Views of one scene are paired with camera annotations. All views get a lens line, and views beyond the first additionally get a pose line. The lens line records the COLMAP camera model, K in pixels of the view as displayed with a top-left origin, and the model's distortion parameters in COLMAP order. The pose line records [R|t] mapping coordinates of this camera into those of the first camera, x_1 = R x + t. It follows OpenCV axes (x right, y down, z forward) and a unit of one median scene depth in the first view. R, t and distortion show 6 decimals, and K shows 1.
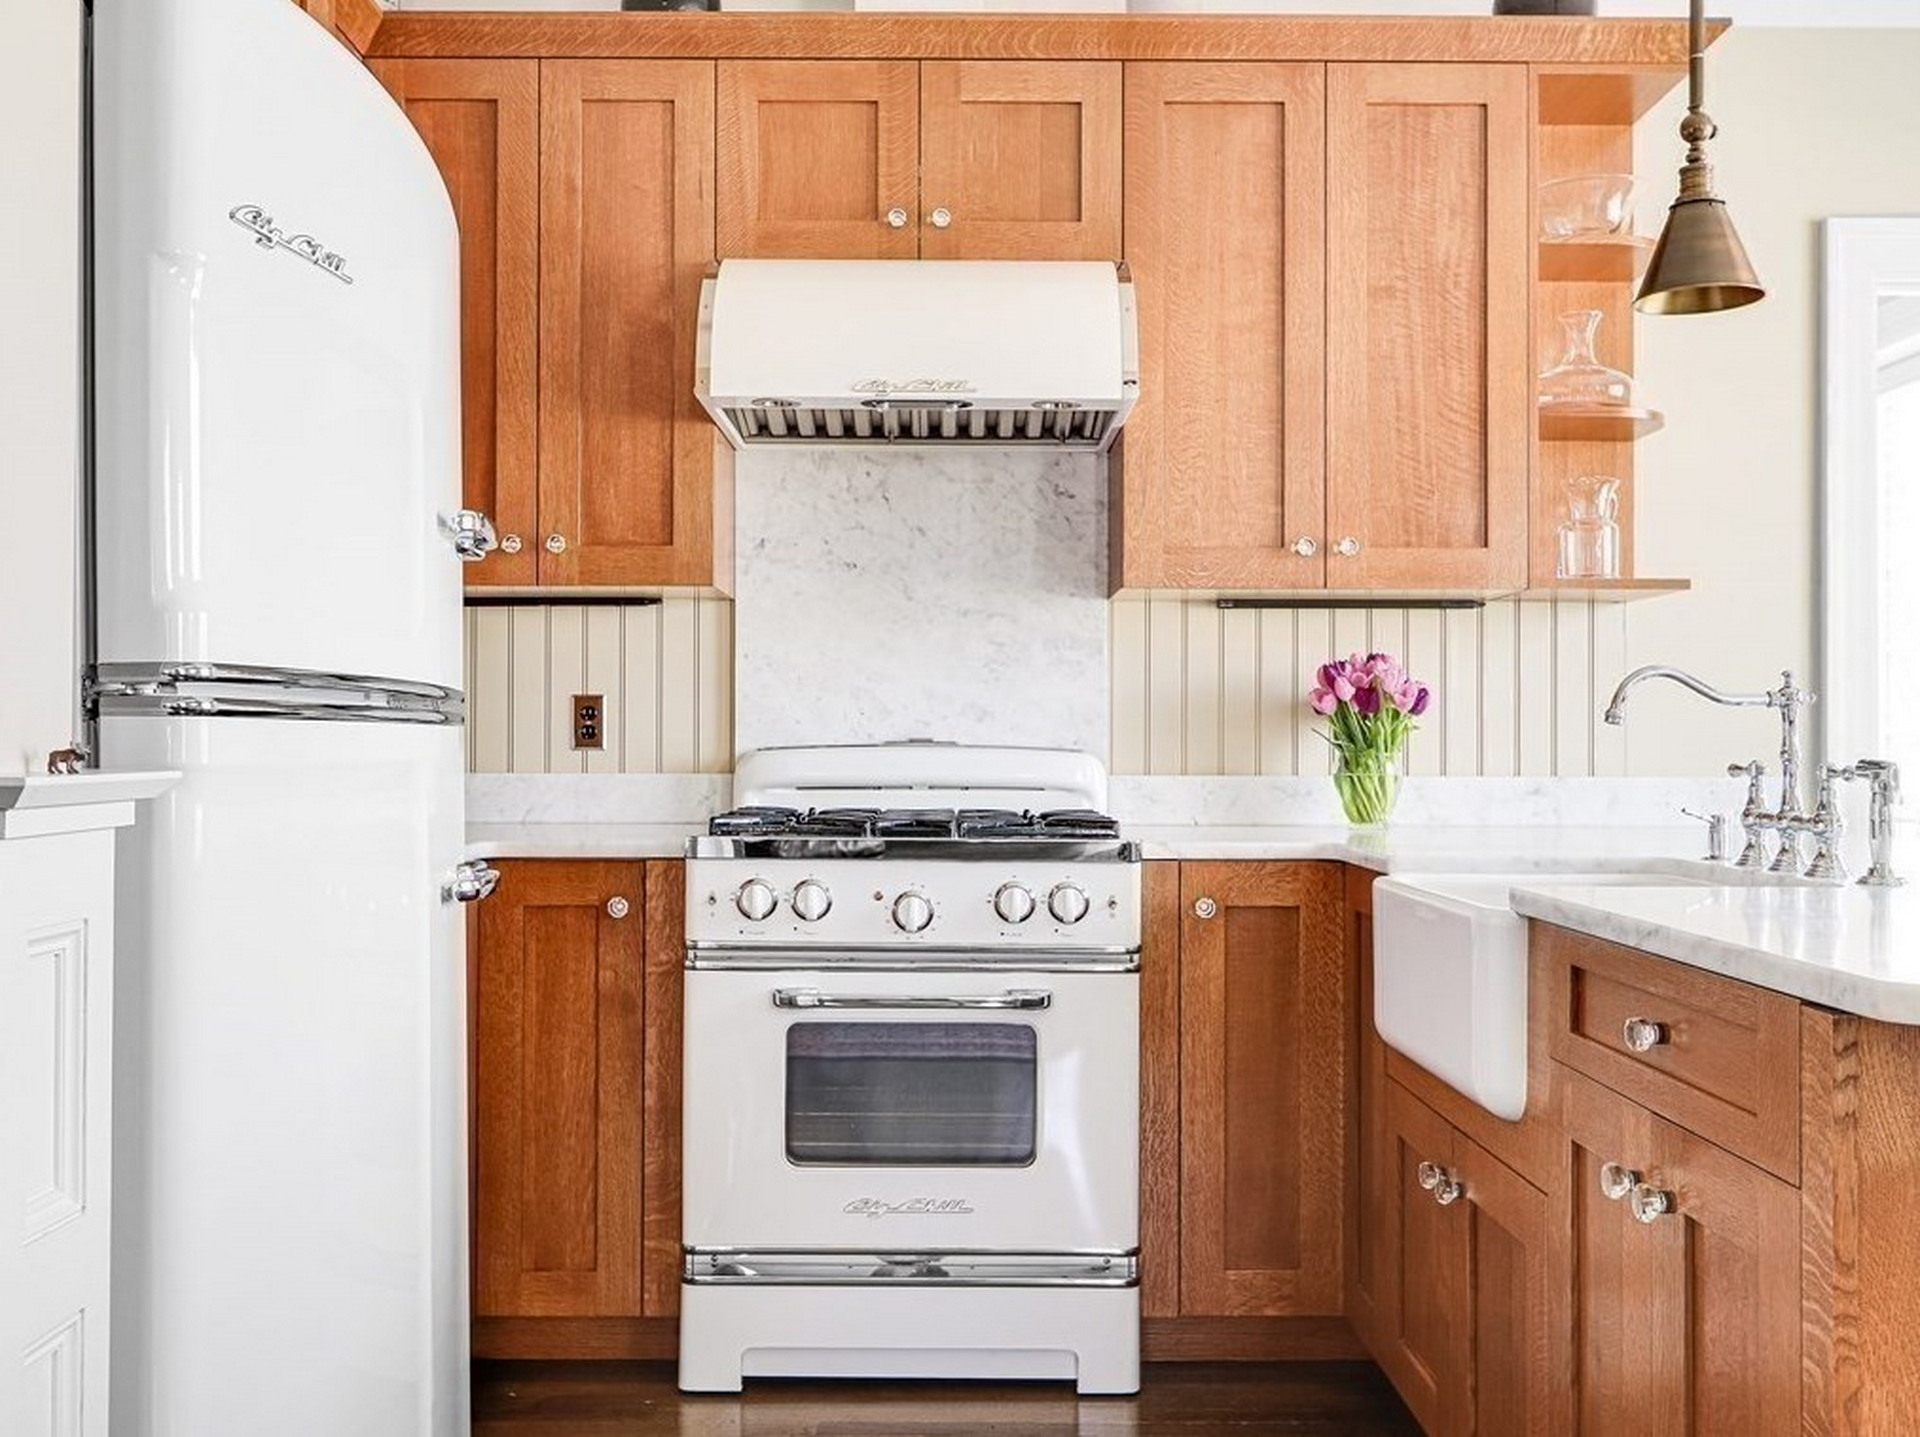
lens RADIAL K [[1794.1, 0, 966.2], [0, 1794.1, 724.1], [0, 0, 1]] dist [-0.000863, -0.005645]
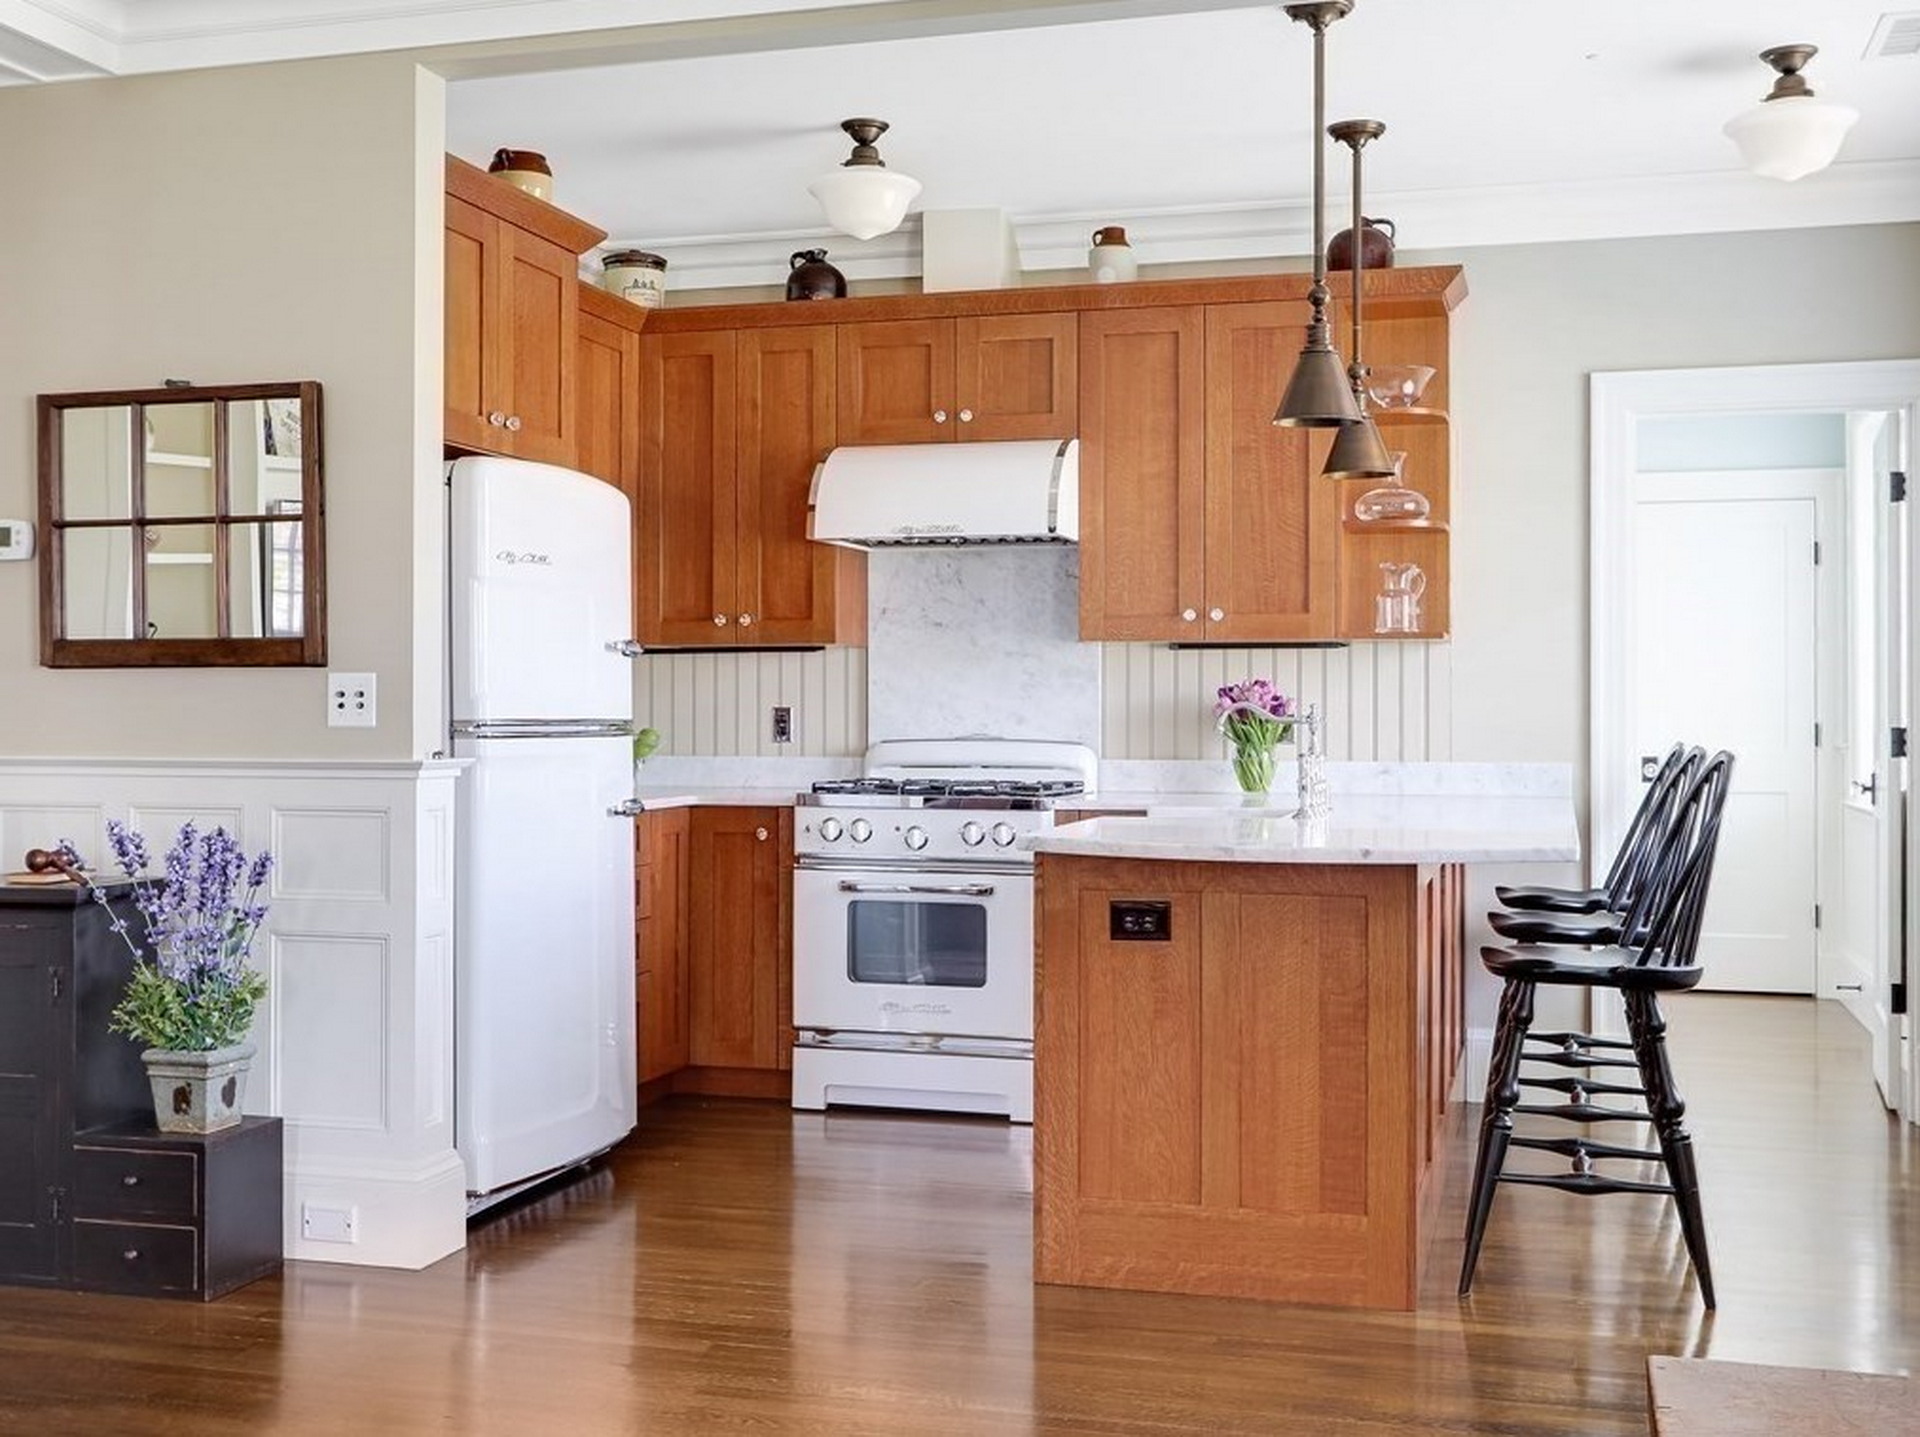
lens RADIAL K [[2093.0, 0, 963.2], [0, 2093.0, 692.4], [0, 0, 1]] dist [-0.002856, -0.015637]
pose [[0.961625, -0.004440, -0.274332, 0.498985], [0.004126, 0.999990, -0.001721, -0.028264], [0.274337, 0.000523, 0.961633, -0.817501]]
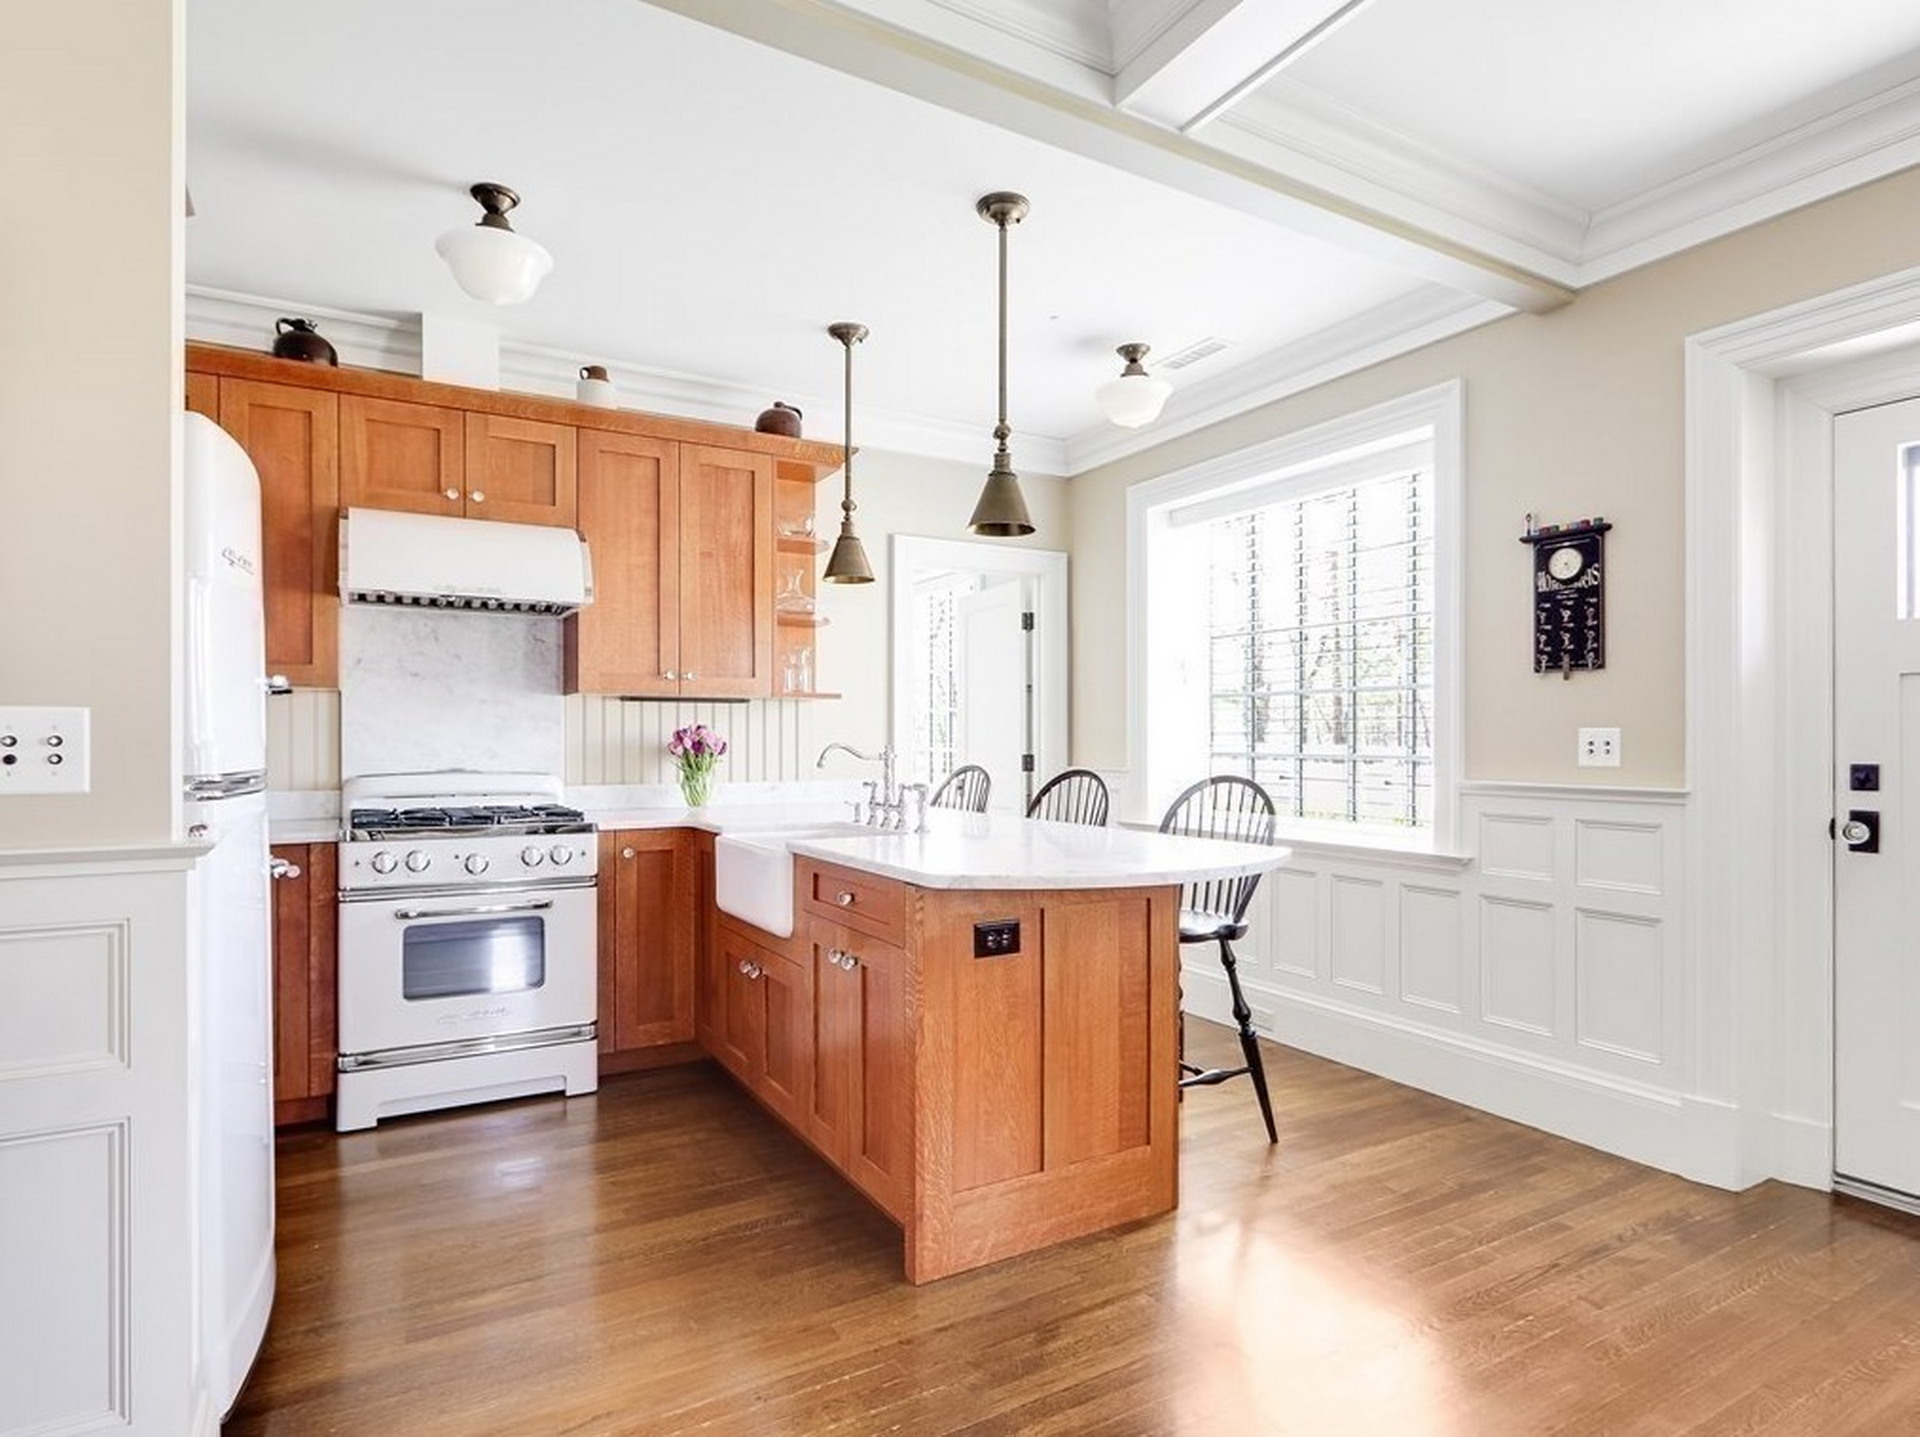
lens RADIAL K [[1015.1, 0, 937.2], [0, 1015.1, 742.1], [0, 0, 1]] dist [0.000639, -0.000359]
pose [[0.874329, -0.004182, 0.485316, -0.110837], [-0.001797, 0.999928, 0.011855, -0.035887], [-0.485331, -0.011238, 0.874258, -0.176493]]
